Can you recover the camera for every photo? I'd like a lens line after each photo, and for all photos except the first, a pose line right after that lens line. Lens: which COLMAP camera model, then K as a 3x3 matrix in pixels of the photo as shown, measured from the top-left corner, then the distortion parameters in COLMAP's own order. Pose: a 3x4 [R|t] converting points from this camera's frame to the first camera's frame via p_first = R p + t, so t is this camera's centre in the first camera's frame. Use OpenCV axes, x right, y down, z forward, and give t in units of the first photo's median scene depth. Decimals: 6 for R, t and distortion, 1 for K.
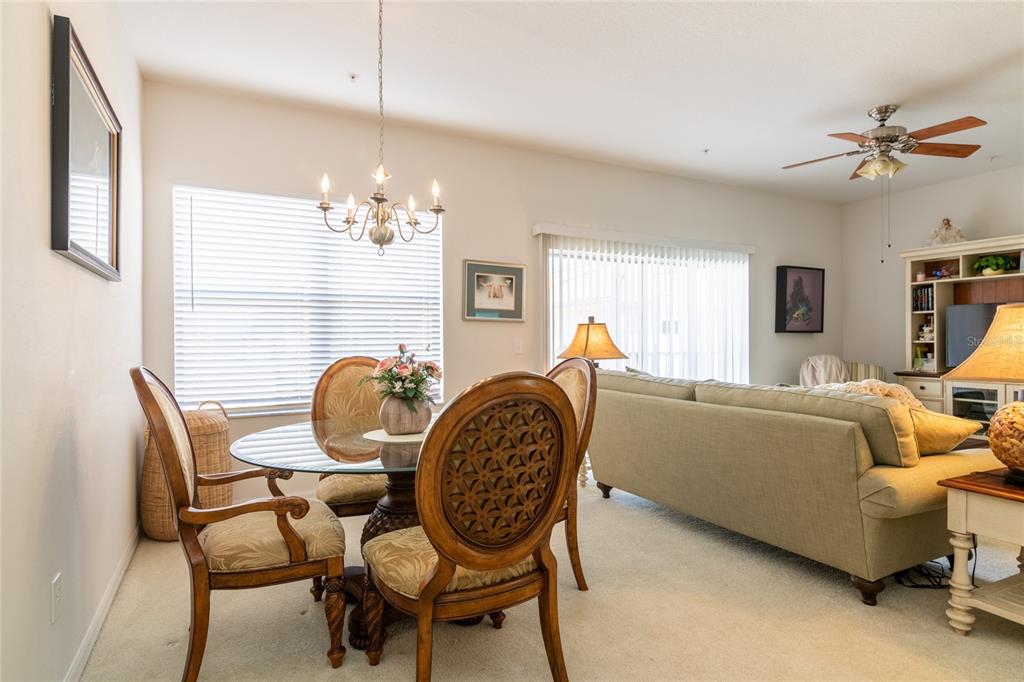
lens RADIAL K [[560.0, 0, 512.0], [0, 560.0, 341.0], [0, 0, 1]] dist [0.000617, 0.000184]
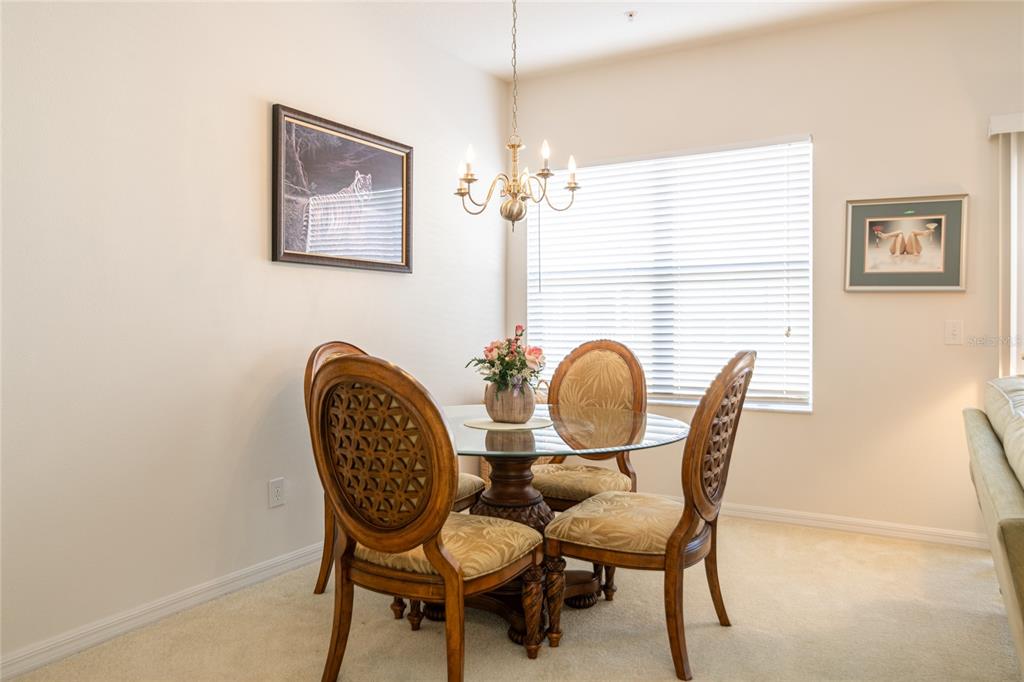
lens RADIAL K [[758.7, 0, 512.0], [0, 758.7, 341.0], [0, 0, 1]] dist [0.004652, 0.000587]
pose [[0.504863, 0.029159, -0.862707, 0.504695], [-0.003090, 0.999484, 0.031974, -0.006618], [0.863194, -0.013477, 0.504692, 0.200876]]
